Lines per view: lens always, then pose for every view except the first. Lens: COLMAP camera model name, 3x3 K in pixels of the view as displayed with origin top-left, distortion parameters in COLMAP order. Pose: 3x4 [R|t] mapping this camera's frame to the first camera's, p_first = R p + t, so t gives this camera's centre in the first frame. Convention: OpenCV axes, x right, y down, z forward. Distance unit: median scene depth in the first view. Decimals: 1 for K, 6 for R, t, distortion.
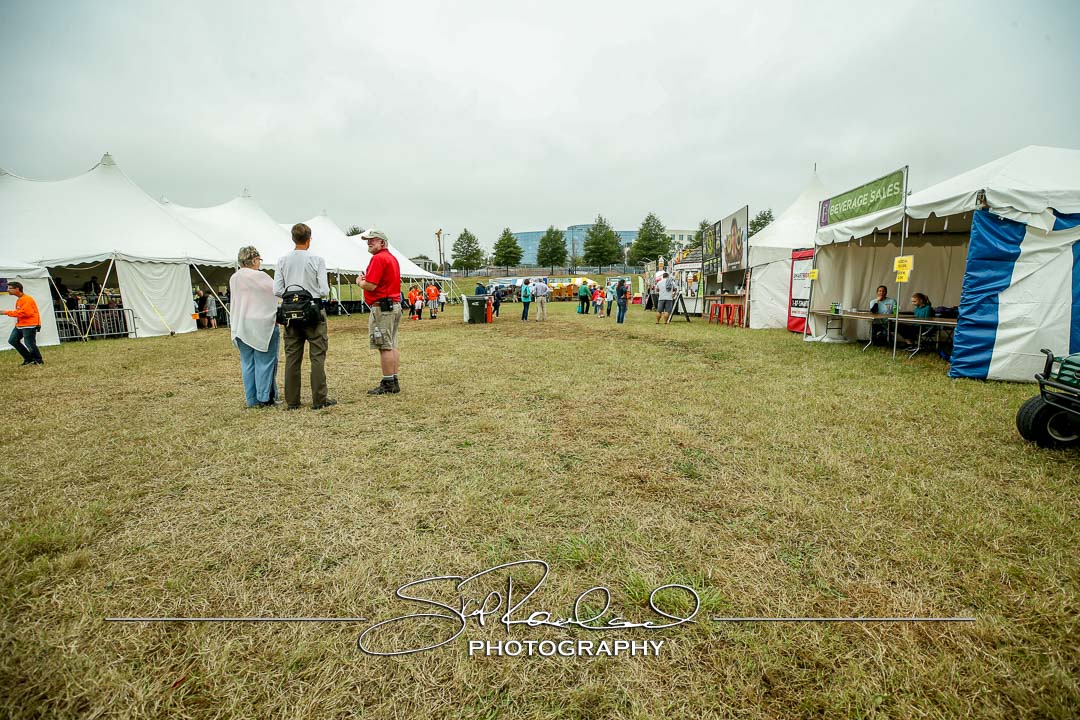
lens RADIAL K [[492.2, 0, 538.6], [0, 492.2, 360.0], [0, 0, 1]] dist [-0.017507, 0.000221]
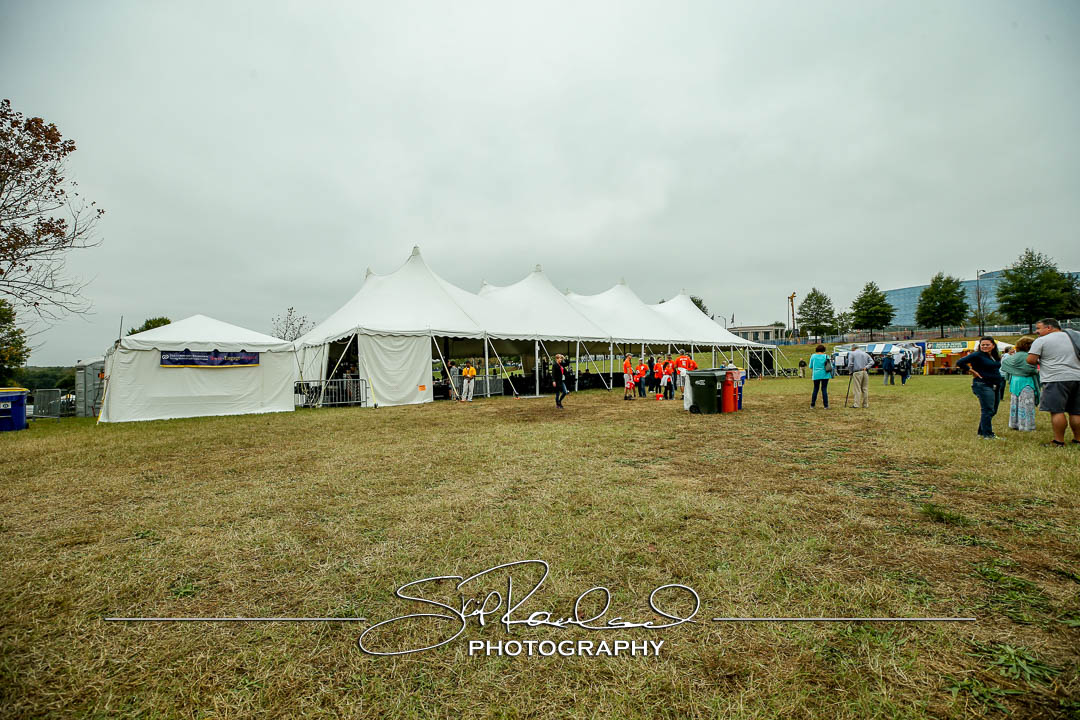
lens RADIAL K [[492.2, 0, 540.9], [0, 492.2, 354.1], [0, 0, 1]] dist [-0.017507, 0.000221]
pose [[0.774045, -0.012167, -0.633014, 0.049624], [-0.083750, 0.989062, -0.121420, -0.023308], [0.627567, 0.146999, 0.764559, 0.156808]]
